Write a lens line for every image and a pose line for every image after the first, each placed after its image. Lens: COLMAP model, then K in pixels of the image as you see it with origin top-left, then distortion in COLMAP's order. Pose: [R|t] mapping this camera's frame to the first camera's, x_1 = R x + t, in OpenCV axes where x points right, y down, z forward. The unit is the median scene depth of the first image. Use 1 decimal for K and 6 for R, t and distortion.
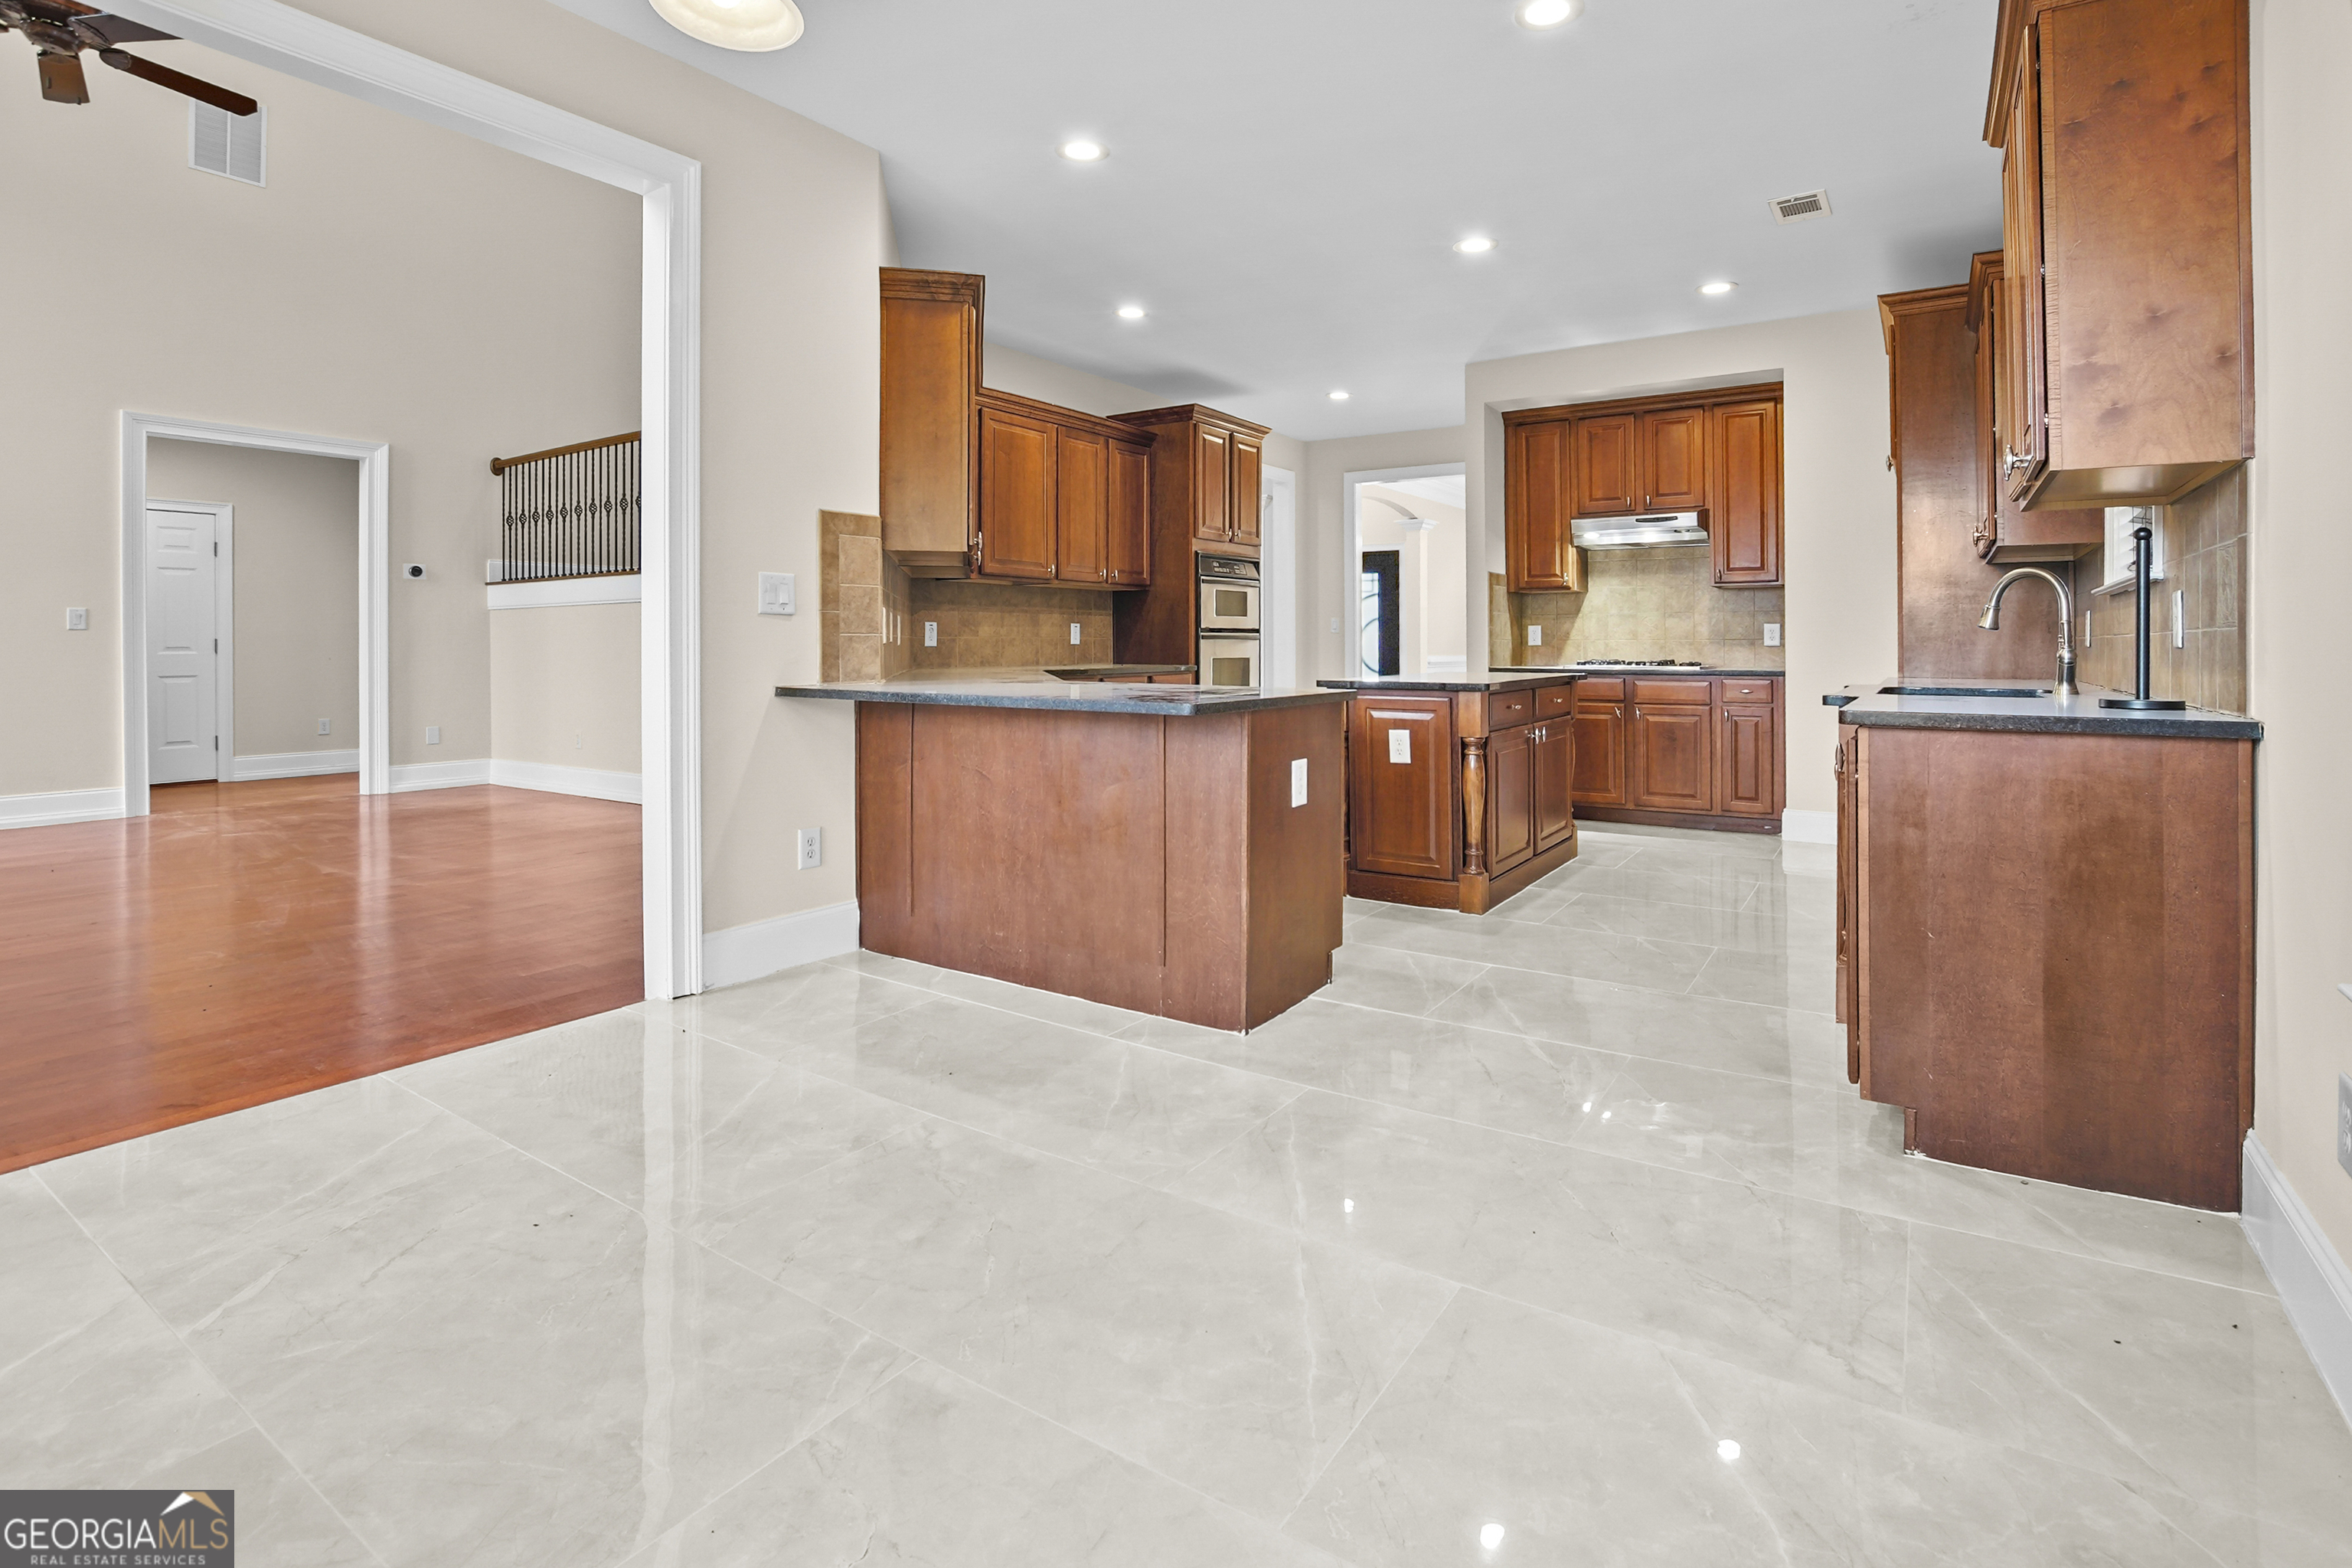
lens RADIAL K [[1110.7, 0, 1162.5], [0, 1110.7, 638.0], [0, 0, 1]] dist [-0.016061, -0.000168]
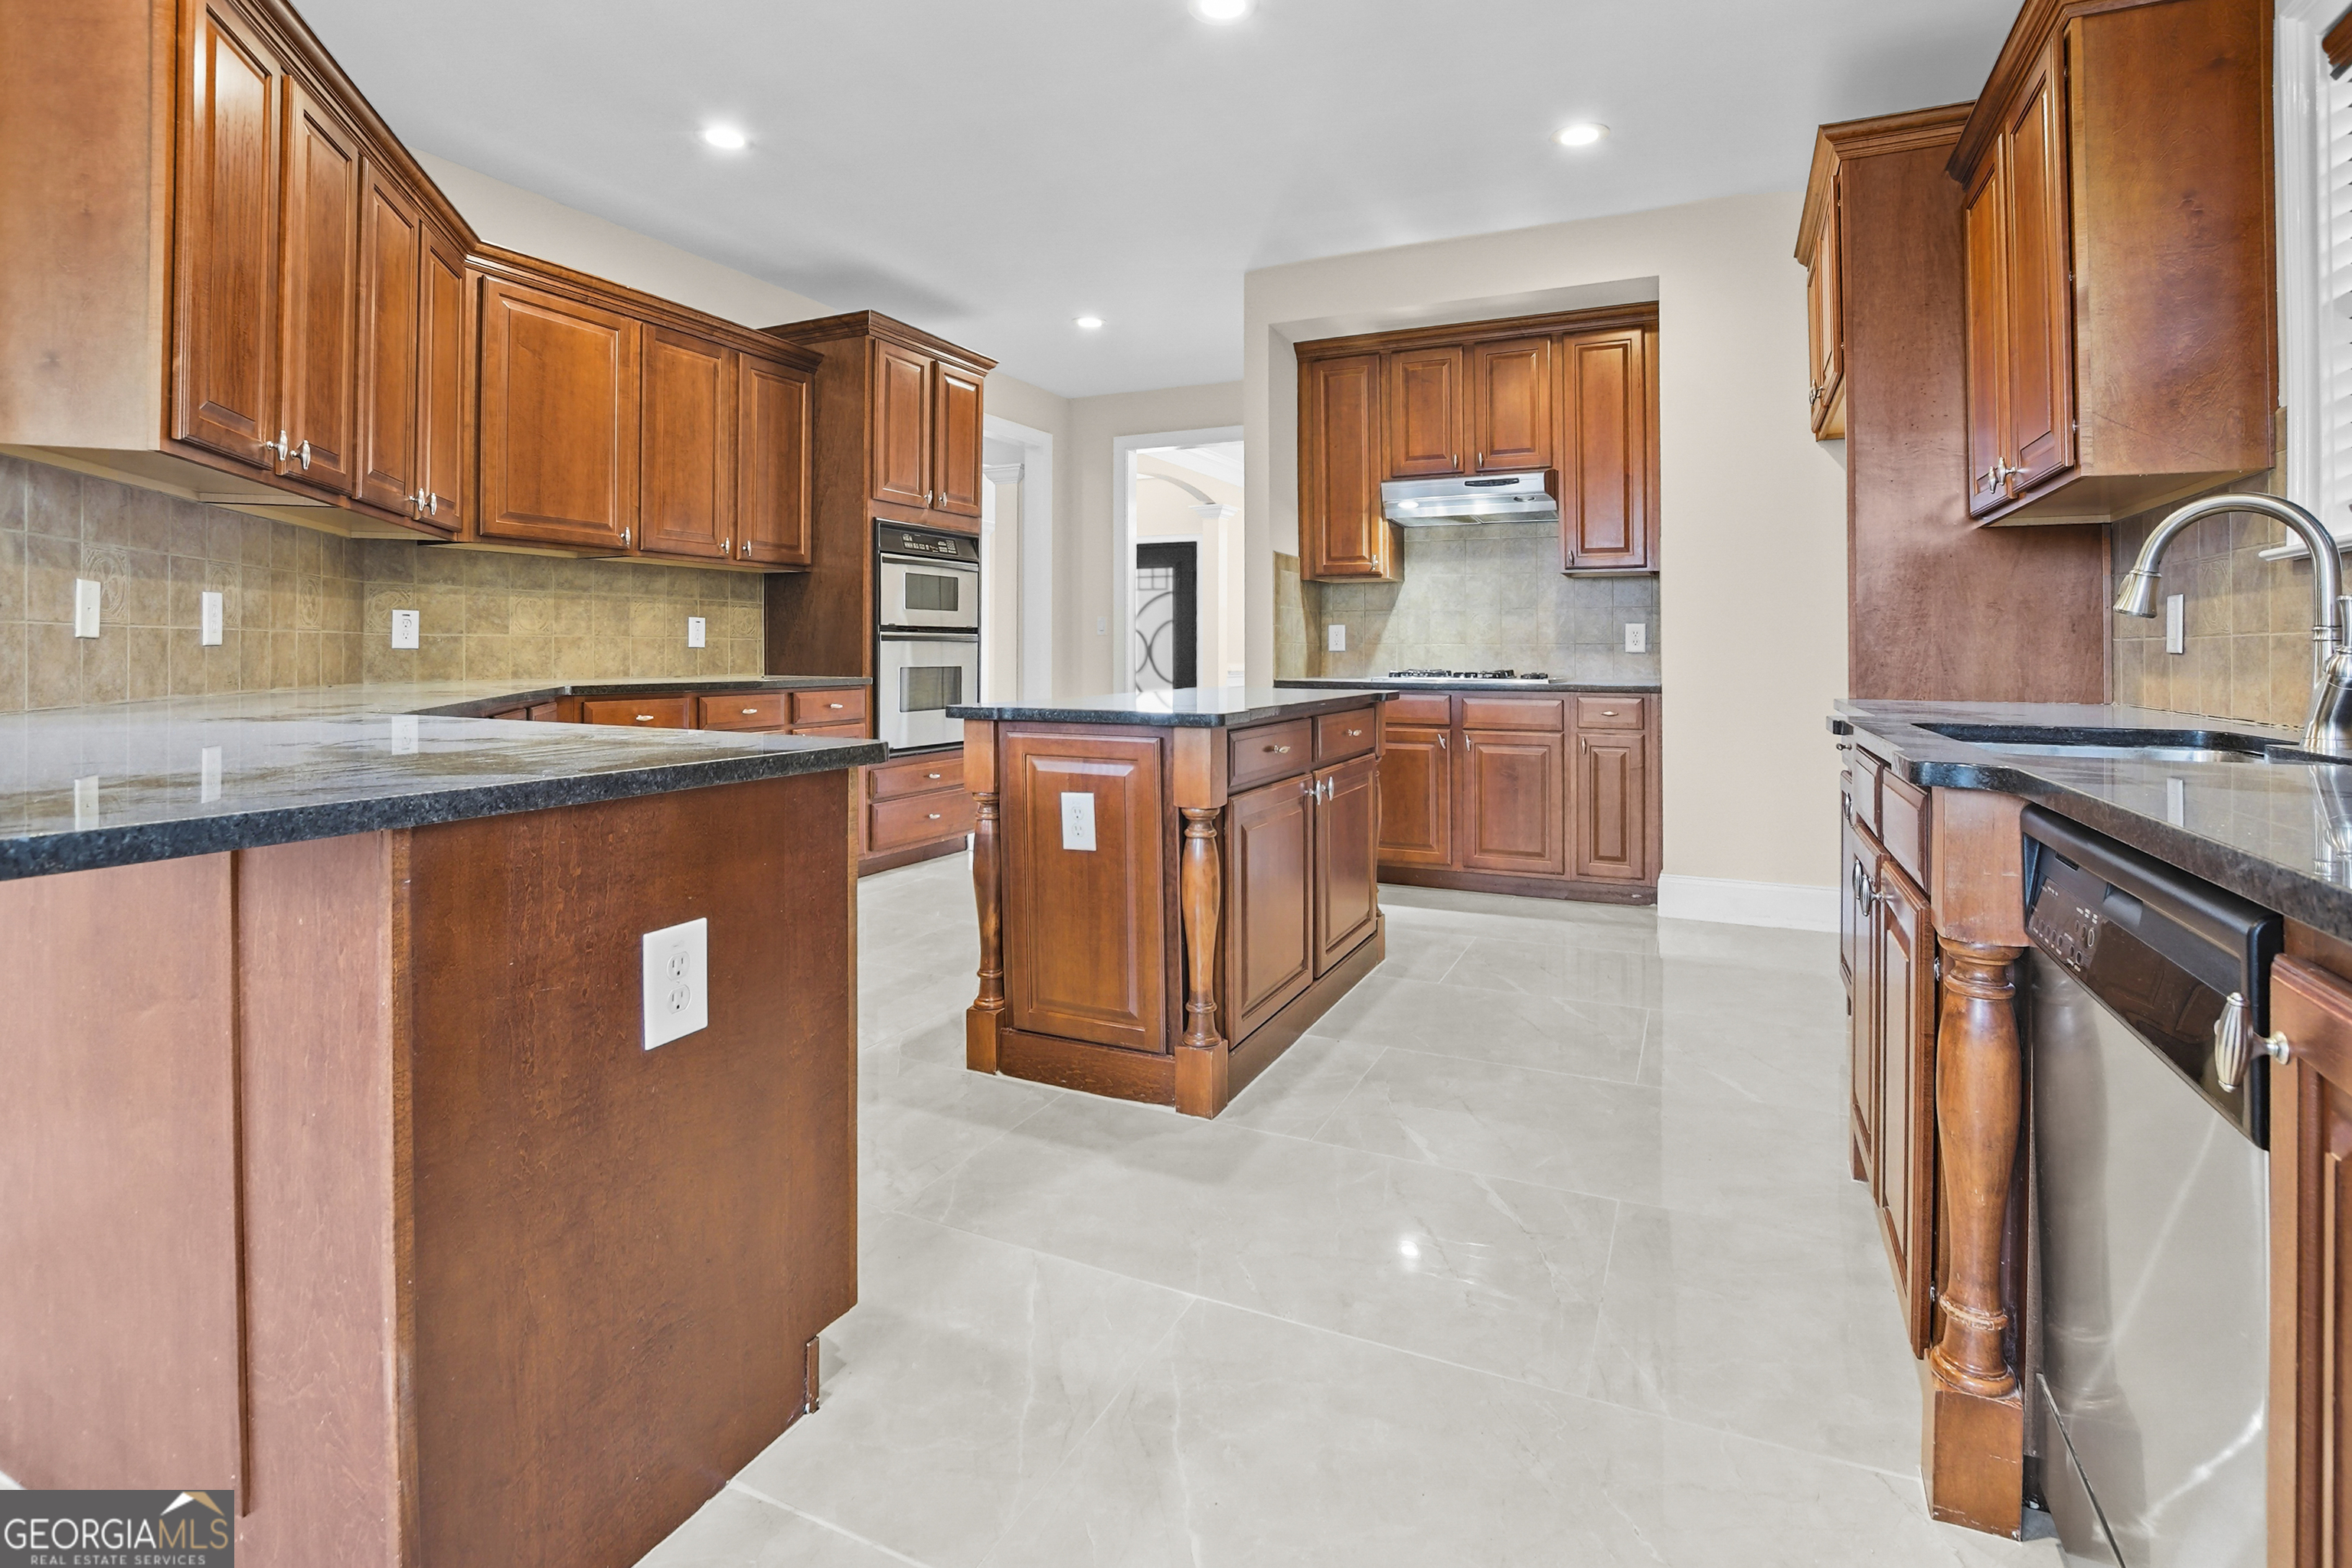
lens RADIAL K [[1038.2, 0, 1138.4], [0, 1038.2, 635.1], [0, 0, 1]] dist [-0.012368, 0.000024]
pose [[0.994340, 0.004841, 0.106131, 0.132136], [-0.003704, 0.999934, -0.010906, 0.004318], [-0.106177, 0.010451, 0.994292, 0.323243]]
